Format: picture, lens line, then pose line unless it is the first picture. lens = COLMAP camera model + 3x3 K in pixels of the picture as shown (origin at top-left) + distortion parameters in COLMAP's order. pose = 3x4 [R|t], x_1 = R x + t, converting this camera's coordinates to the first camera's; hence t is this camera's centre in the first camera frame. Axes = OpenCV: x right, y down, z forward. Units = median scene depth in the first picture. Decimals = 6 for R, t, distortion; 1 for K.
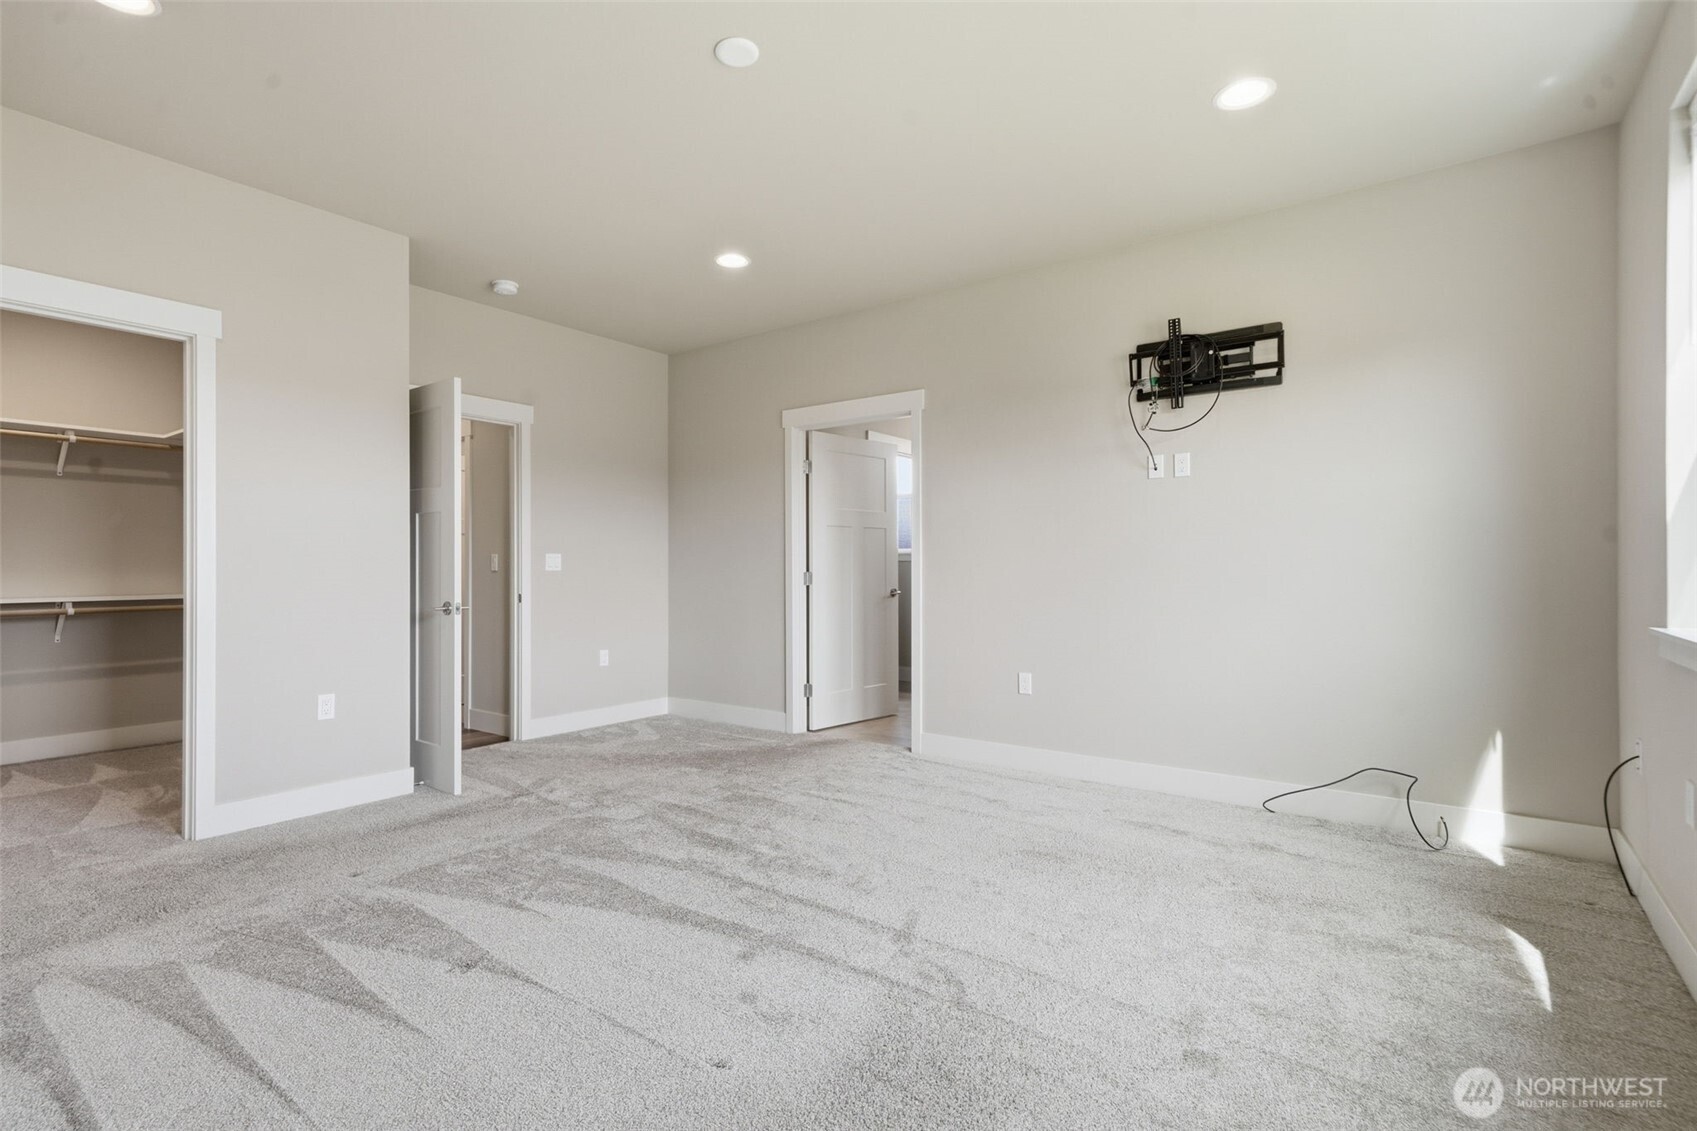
lens RADIAL K [[793.2, 0, 841.6], [0, 793.2, 563.7], [0, 0, 1]] dist [0.005458, -0.000322]
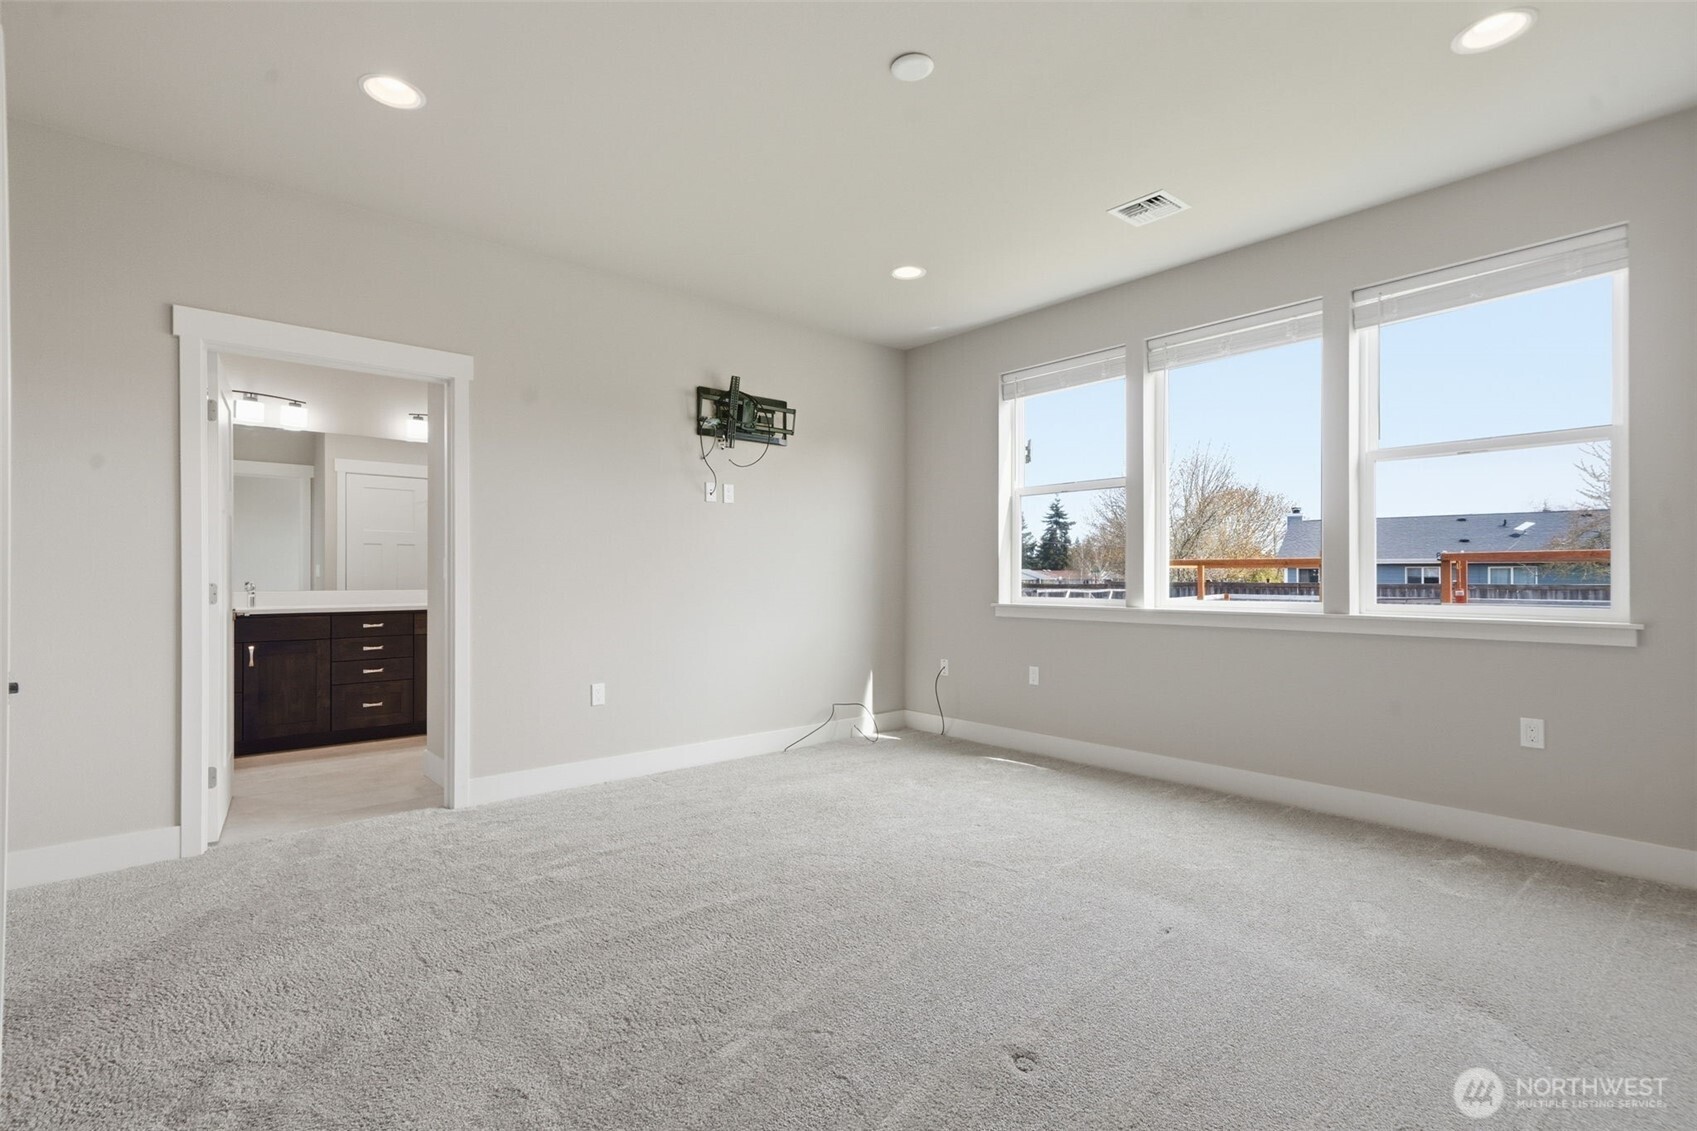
lens RADIAL K [[793.2, 0, 855.0], [0, 793.2, 569.4], [0, 0, 1]] dist [0.005458, -0.000322]
pose [[0.218324, 0.008485, 0.975839, -0.736710], [-0.007299, 0.999948, -0.007061, 0.001156], [-0.975849, -0.005581, 0.218375, 0.536672]]
